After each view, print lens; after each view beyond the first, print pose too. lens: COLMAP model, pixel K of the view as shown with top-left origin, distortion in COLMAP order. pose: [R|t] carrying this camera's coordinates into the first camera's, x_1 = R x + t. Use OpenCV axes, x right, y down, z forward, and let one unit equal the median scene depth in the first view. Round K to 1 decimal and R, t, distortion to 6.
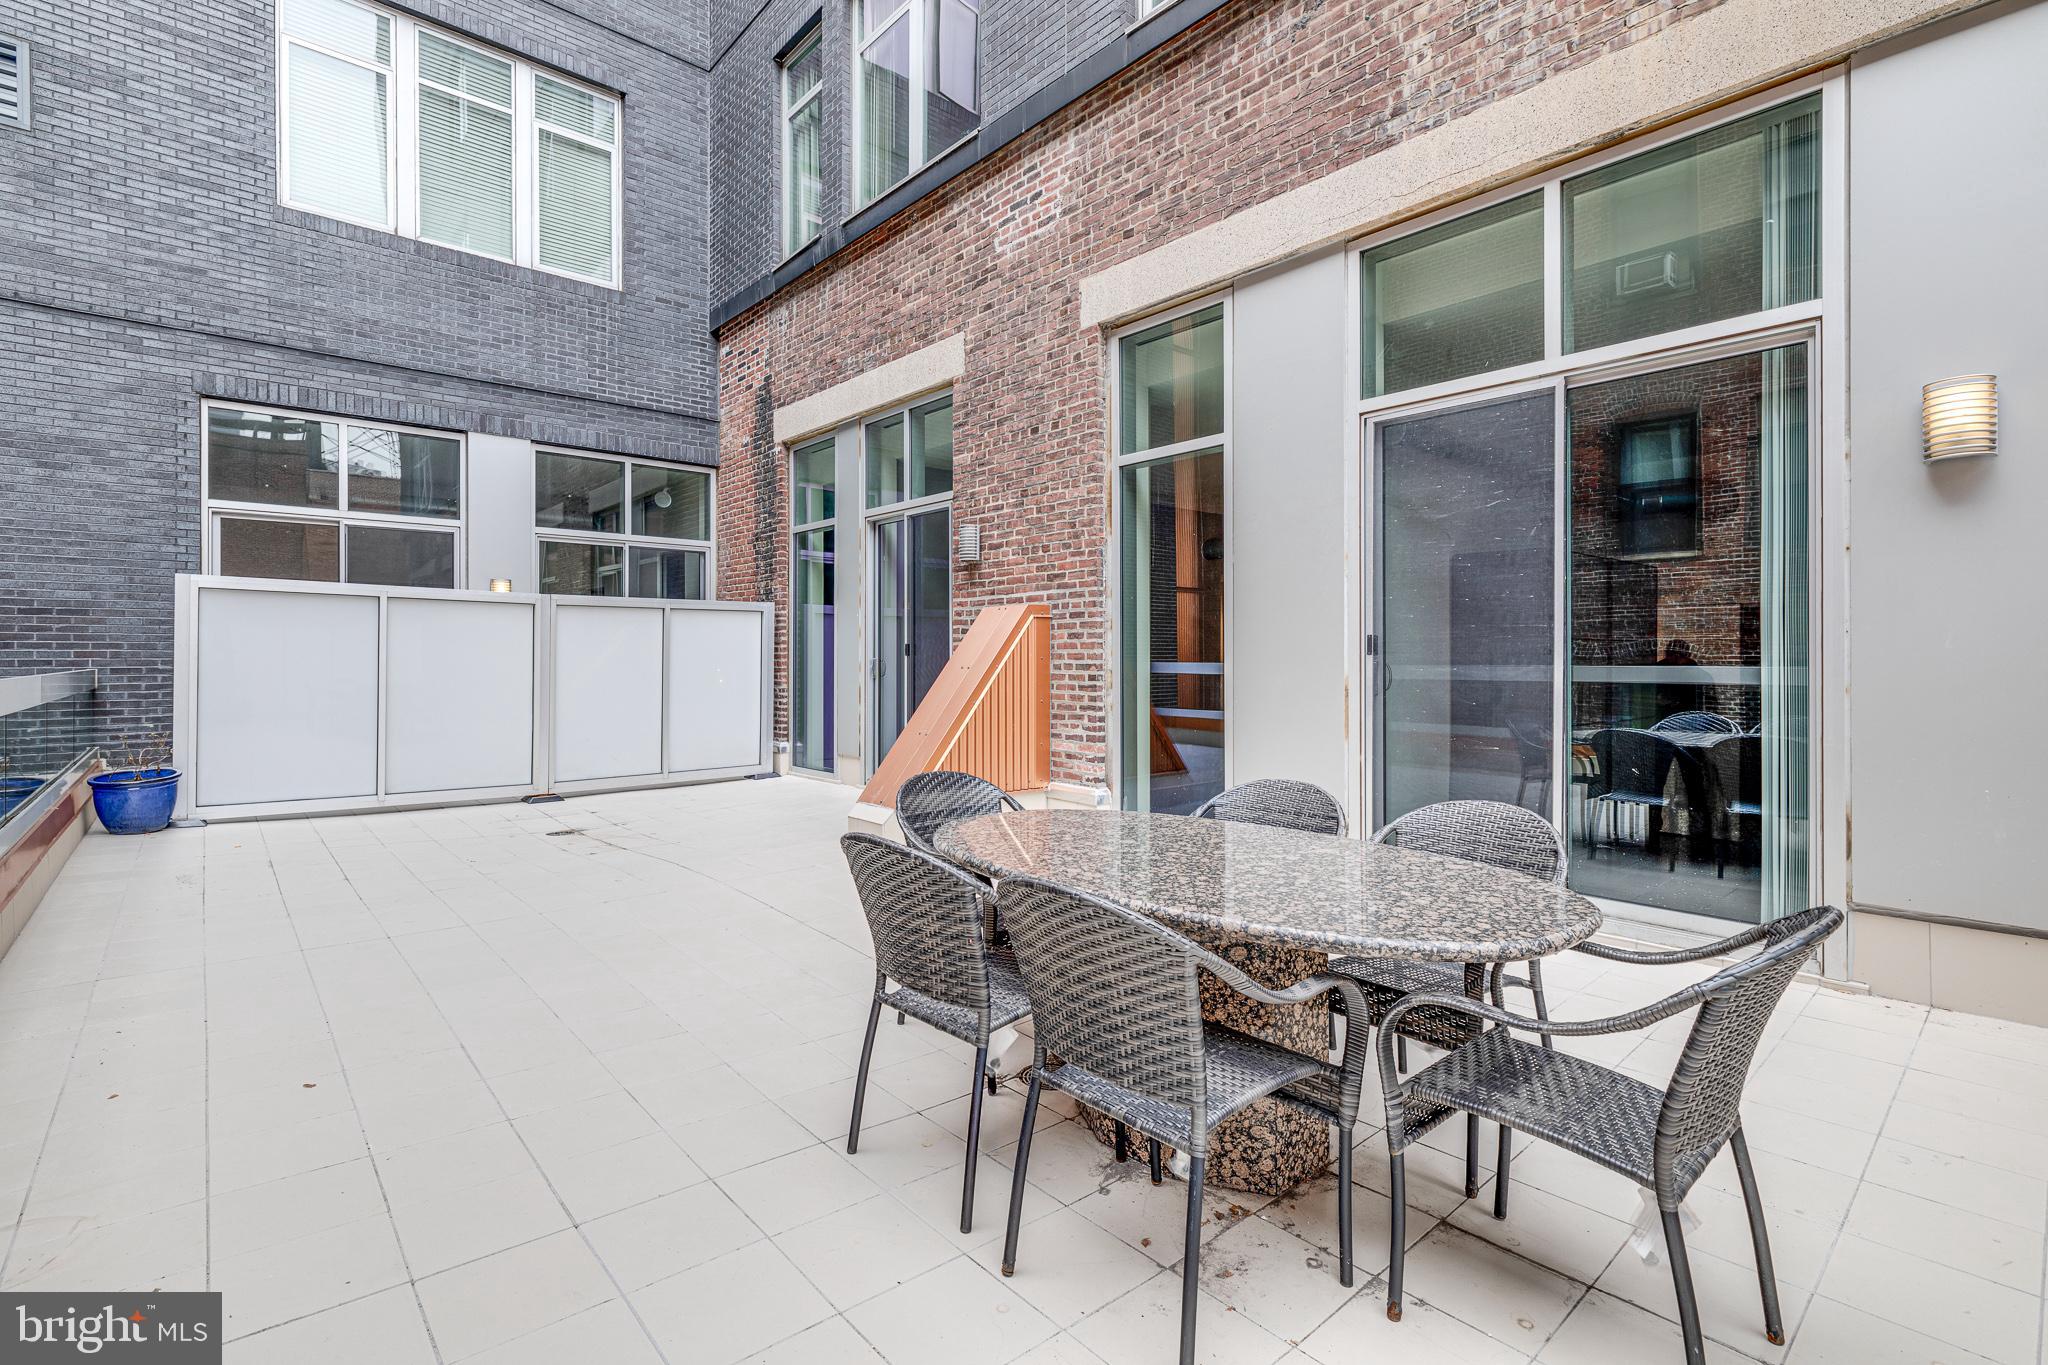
lens RADIAL K [[928.5, 0, 1026.4], [0, 928.5, 655.2], [0, 0, 1]] dist [0.004712, -0.001002]
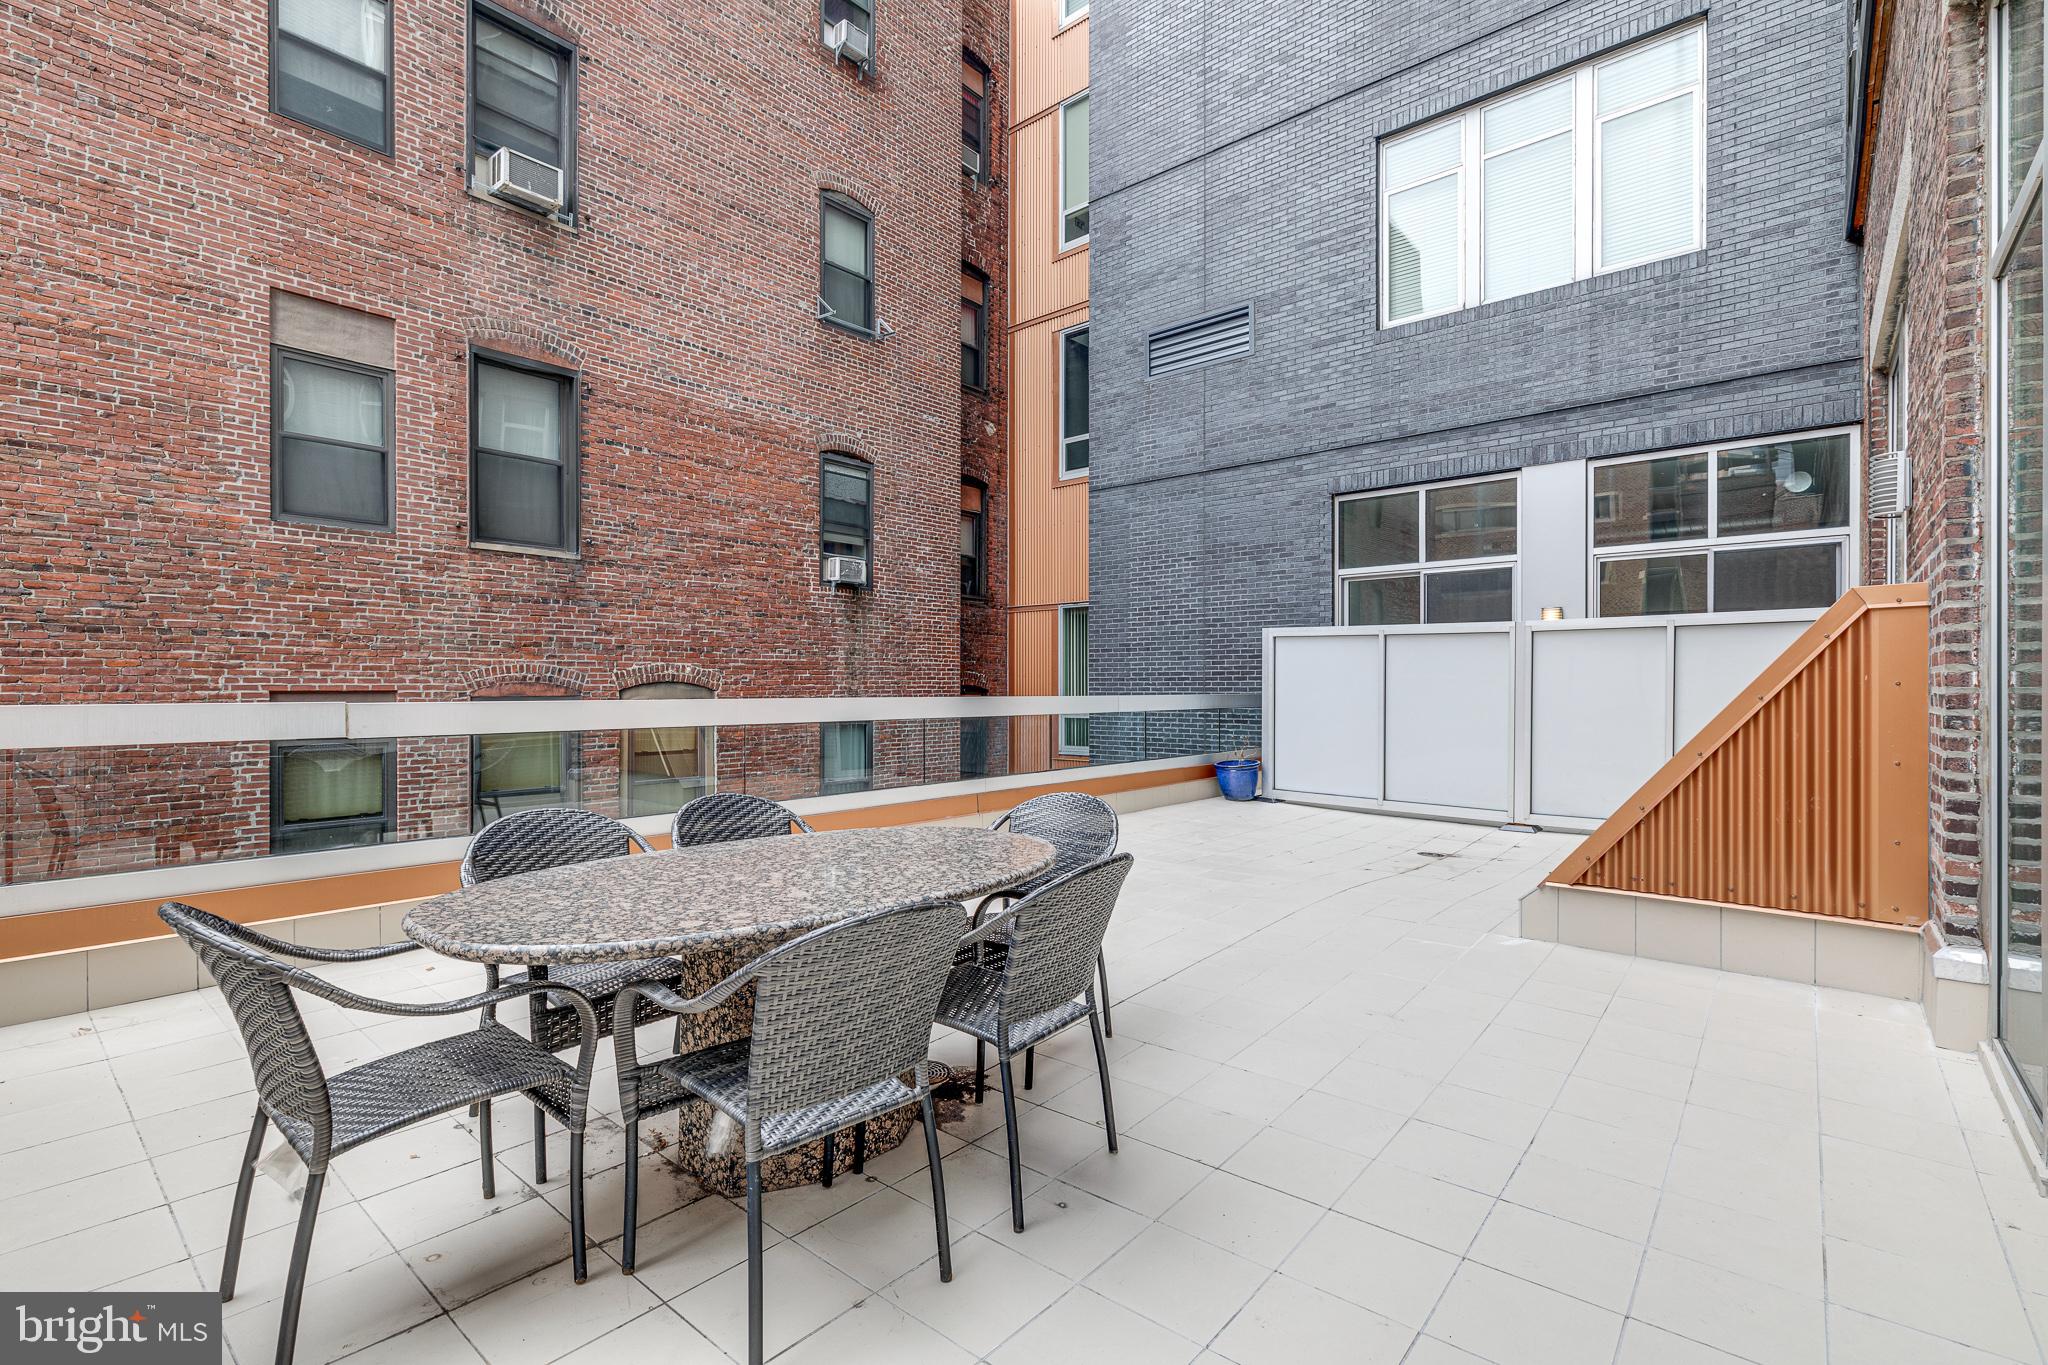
lens RADIAL K [[928.5, 0, 1027.2], [0, 928.5, 689.8], [0, 0, 1]] dist [0.004712, -0.001002]
pose [[0.145847, 0.002971, -0.989303, 0.347398], [0.001720, 0.999993, 0.003256, 0.002771], [0.989306, -0.002177, 0.145840, 0.304247]]
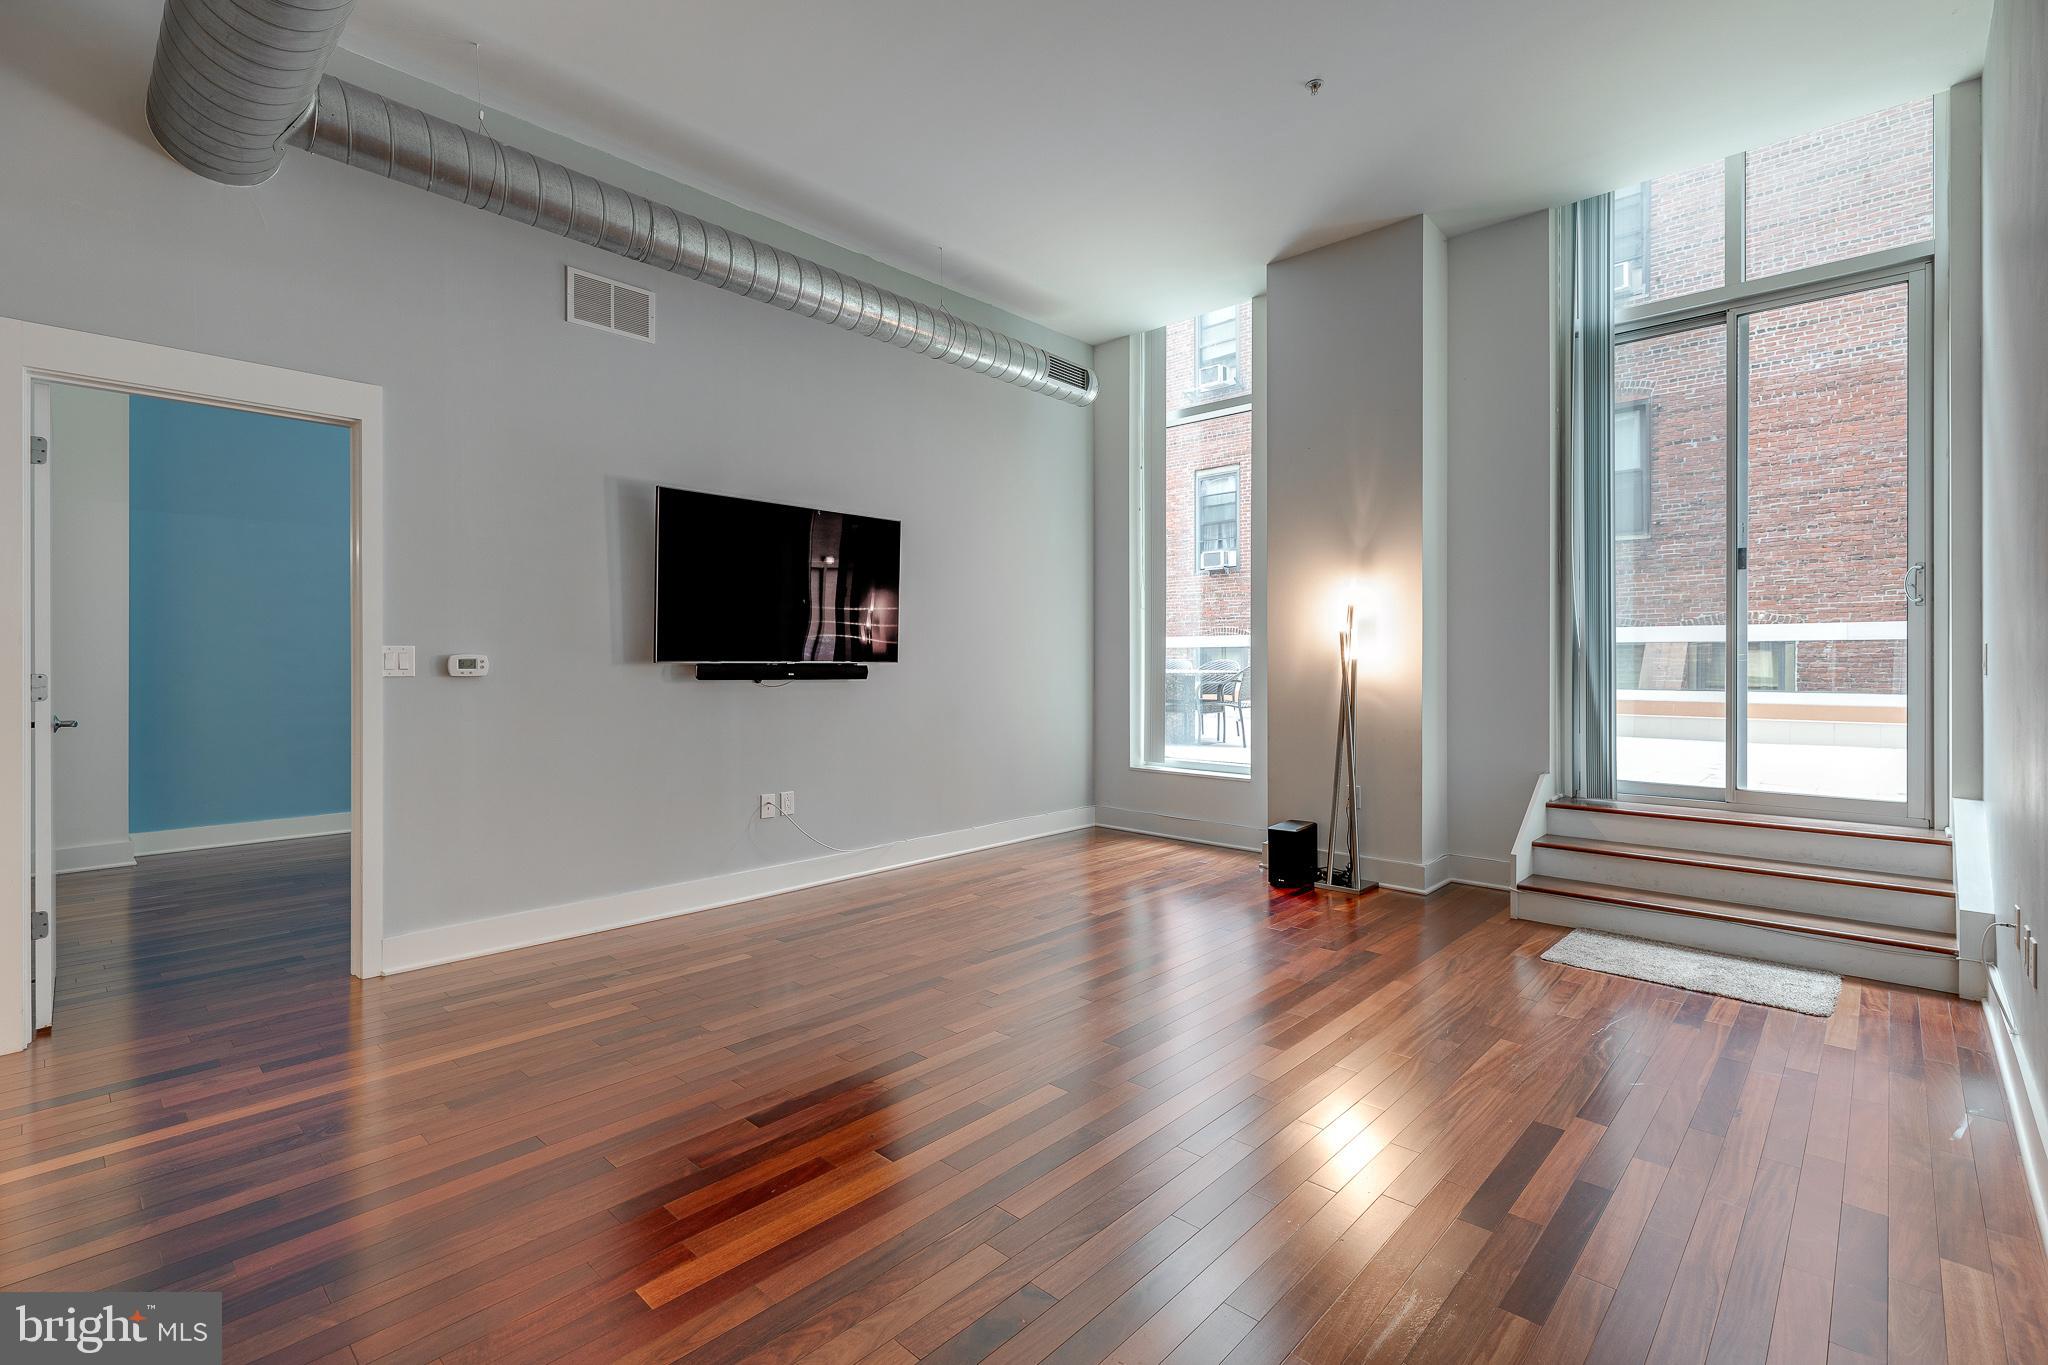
lens RADIAL K [[928.5, 0, 1032.2], [0, 928.5, 661.0], [0, 0, 1]] dist [0.004712, -0.001002]
pose [[-0.994880, 0.001640, -0.101047, 0.301293], [0.001894, 0.999995, -0.002412, 0.051494], [0.101042, -0.002591, -0.994879, 1.395440]]
